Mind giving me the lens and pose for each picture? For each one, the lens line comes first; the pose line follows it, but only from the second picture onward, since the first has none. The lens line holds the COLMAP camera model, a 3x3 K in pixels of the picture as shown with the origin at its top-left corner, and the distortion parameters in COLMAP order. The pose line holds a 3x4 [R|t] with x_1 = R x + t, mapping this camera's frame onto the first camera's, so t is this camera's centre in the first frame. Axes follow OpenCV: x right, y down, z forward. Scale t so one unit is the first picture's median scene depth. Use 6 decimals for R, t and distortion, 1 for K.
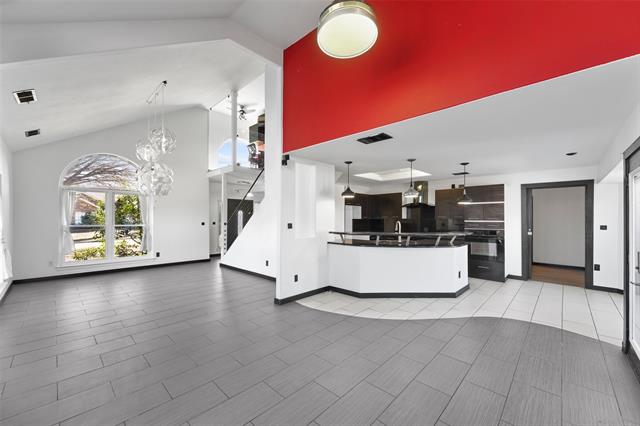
lens RADIAL K [[254.8, 0, 317.5], [0, 254.8, 215.8], [0, 0, 1]] dist [0.000286, 0.000039]
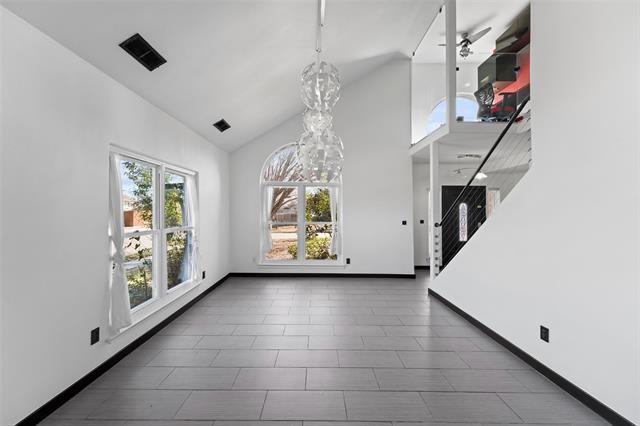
lens RADIAL K [[252.5, 0, 316.5], [0, 252.5, 210.1], [0, 0, 1]] dist [0.001343, 0.000097]
pose [[0.696085, -0.003900, -0.717949, -0.115376], [0.002961, 0.999992, -0.002562, -0.004005], [0.717954, -0.000342, 0.696091, 0.339293]]
